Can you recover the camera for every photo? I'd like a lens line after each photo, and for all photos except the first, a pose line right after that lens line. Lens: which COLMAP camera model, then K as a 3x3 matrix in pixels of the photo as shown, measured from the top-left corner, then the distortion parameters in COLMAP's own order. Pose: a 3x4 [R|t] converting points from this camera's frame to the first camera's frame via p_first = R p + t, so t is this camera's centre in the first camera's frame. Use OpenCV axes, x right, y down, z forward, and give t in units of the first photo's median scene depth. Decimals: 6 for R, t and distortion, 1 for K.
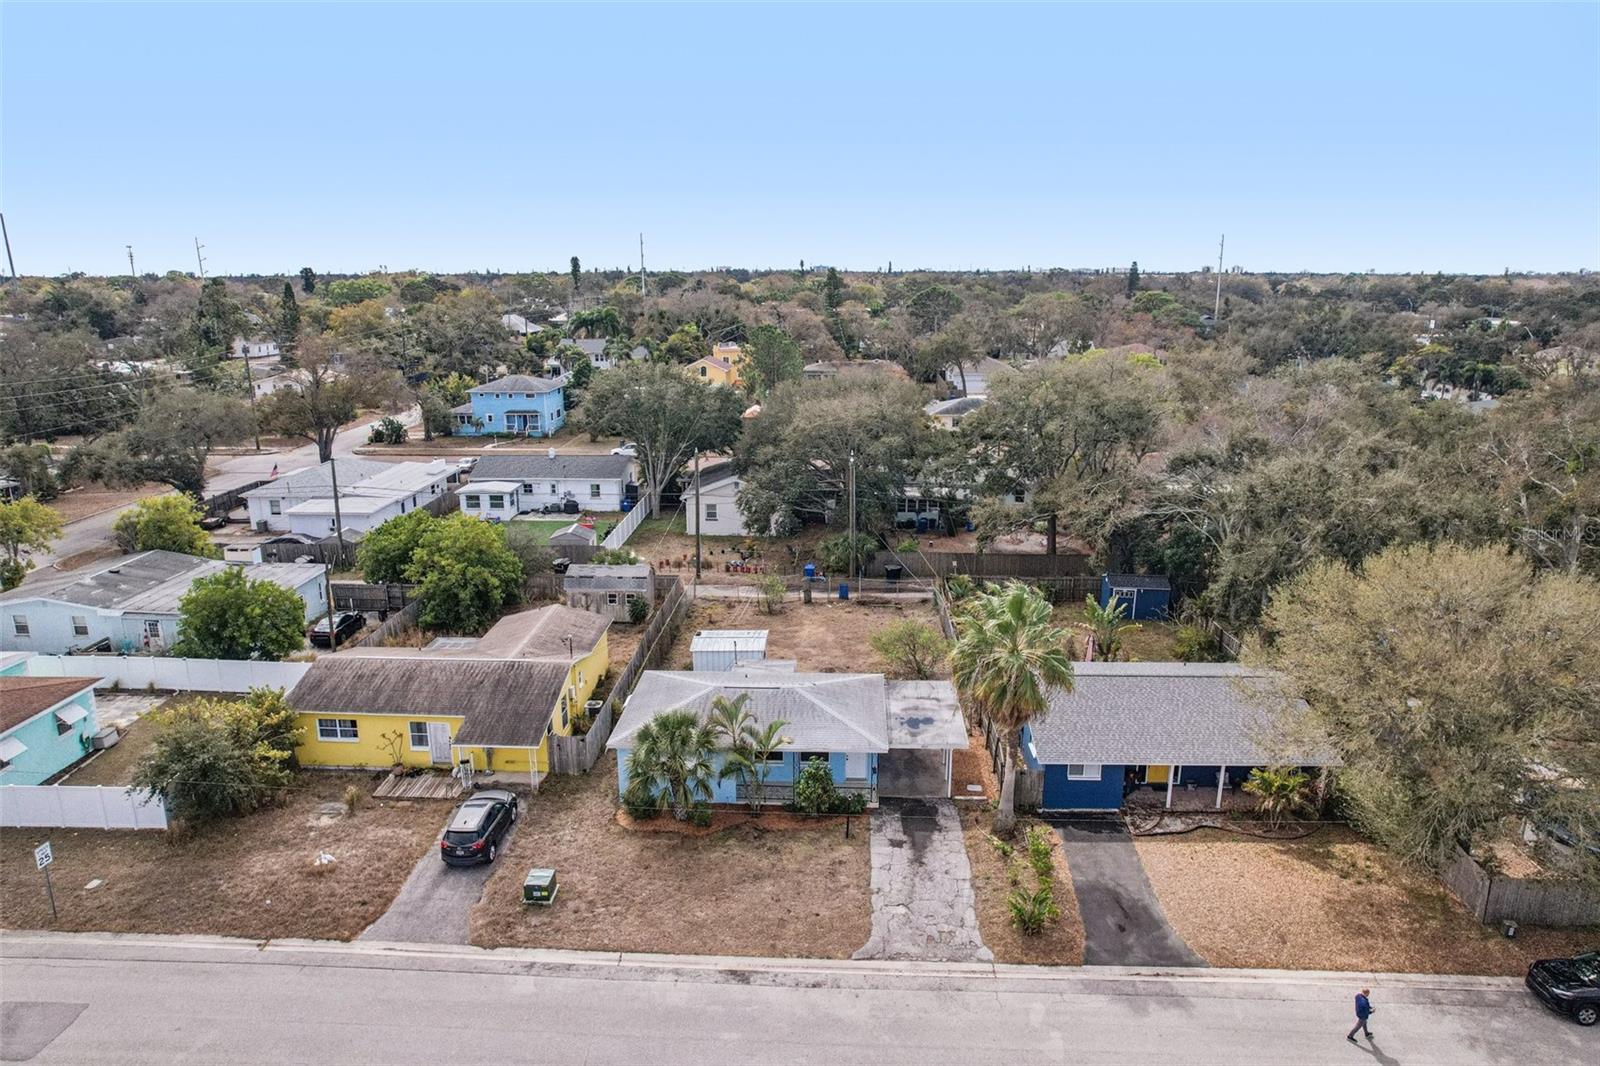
lens RADIAL K [[1032.6, 0, 808.4], [0, 1032.6, 553.1], [0, 0, 1]] dist [-0.074646, 0.073966]
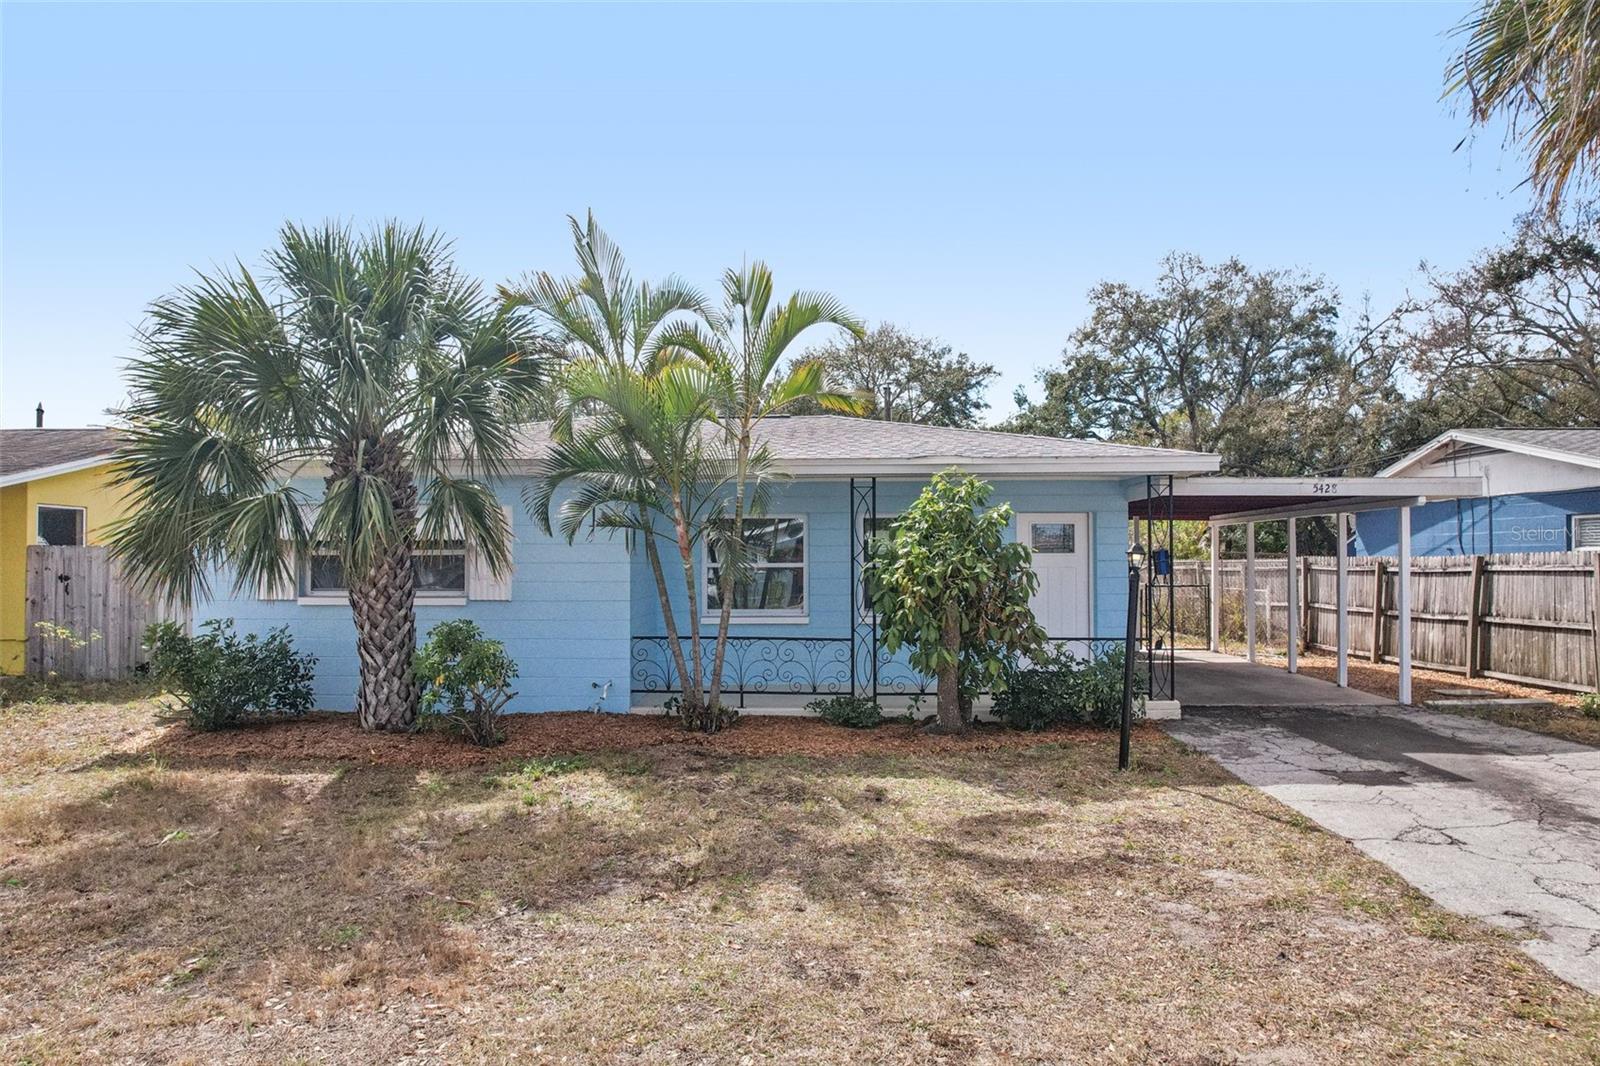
lens RADIAL K [[1031.9, 0, 800.0], [0, 1031.9, 533.0], [0, 0, 1]] dist [-0.111332, 0.102842]
pose [[0.999833, -0.000061, 0.018293, -0.032856], [0.005525, 0.954294, -0.298818, 0.285615], [-0.017439, 0.298870, 0.954135, 0.763020]]
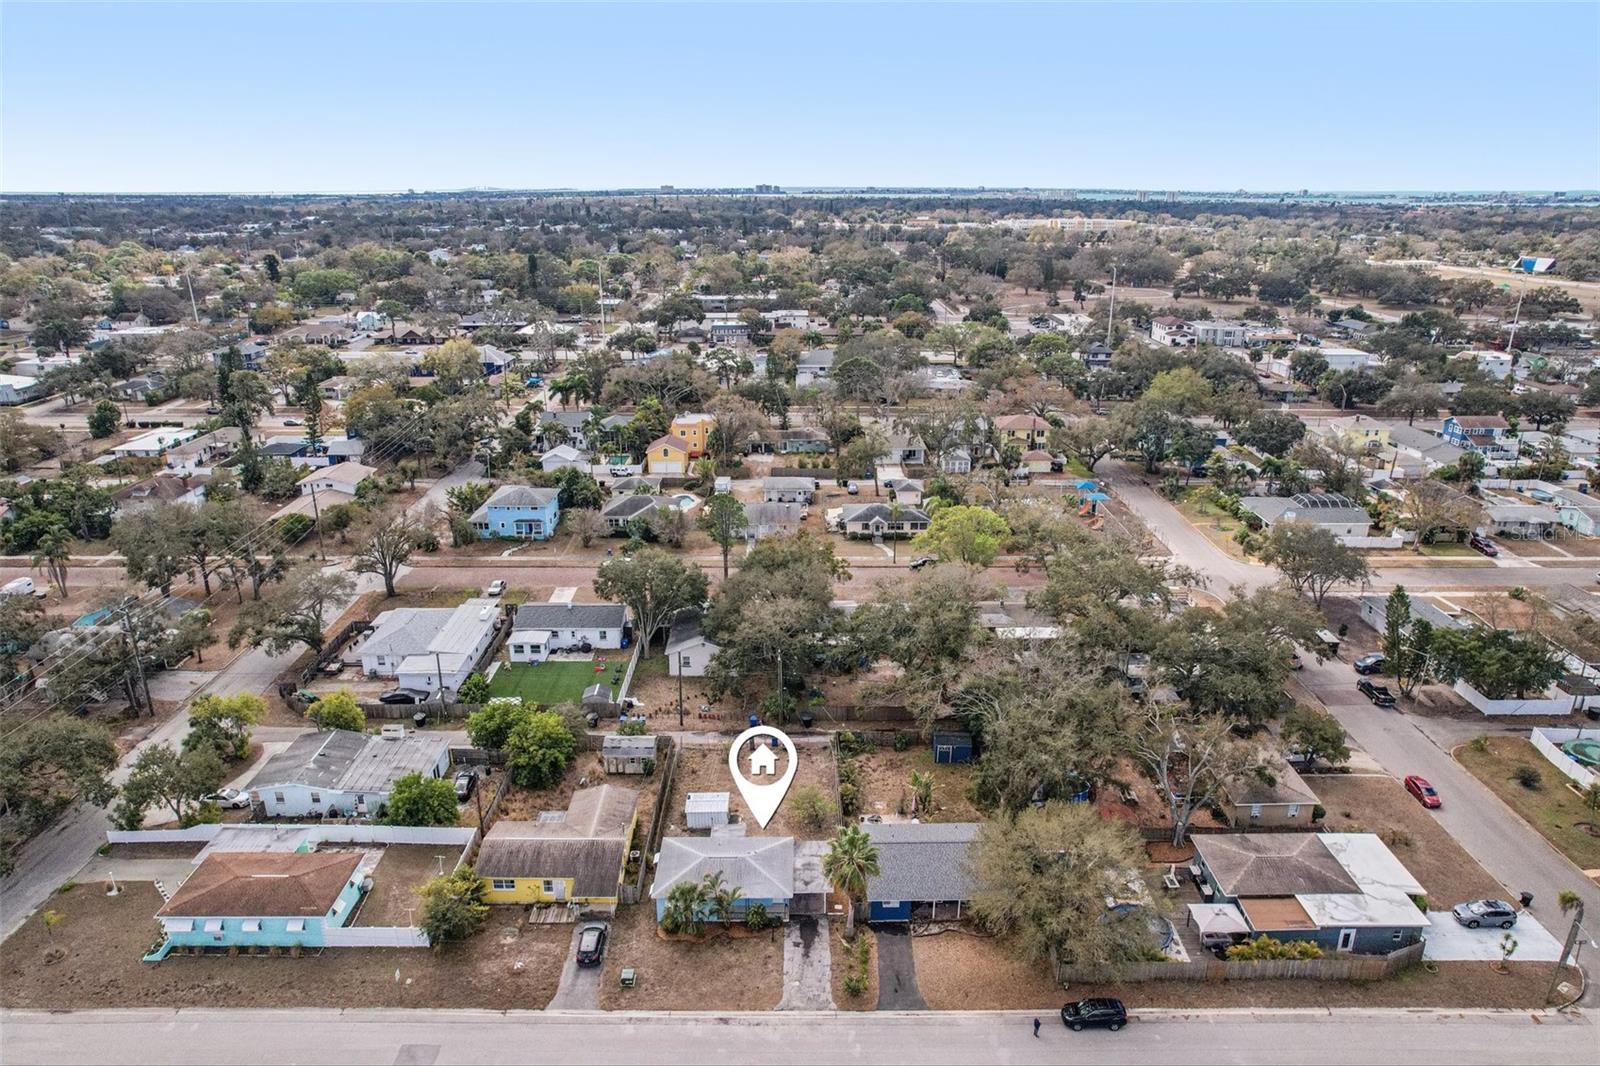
lens RADIAL K [[1032.6, 0, 808.4], [0, 1032.6, 553.1], [0, 0, 1]] dist [-0.074646, 0.073966]
pose [[0.998669, -0.015783, 0.049096, 0.020371], [0.011451, 0.996117, 0.087295, -0.652810], [-0.050283, -0.086617, 0.994972, -0.938018]]
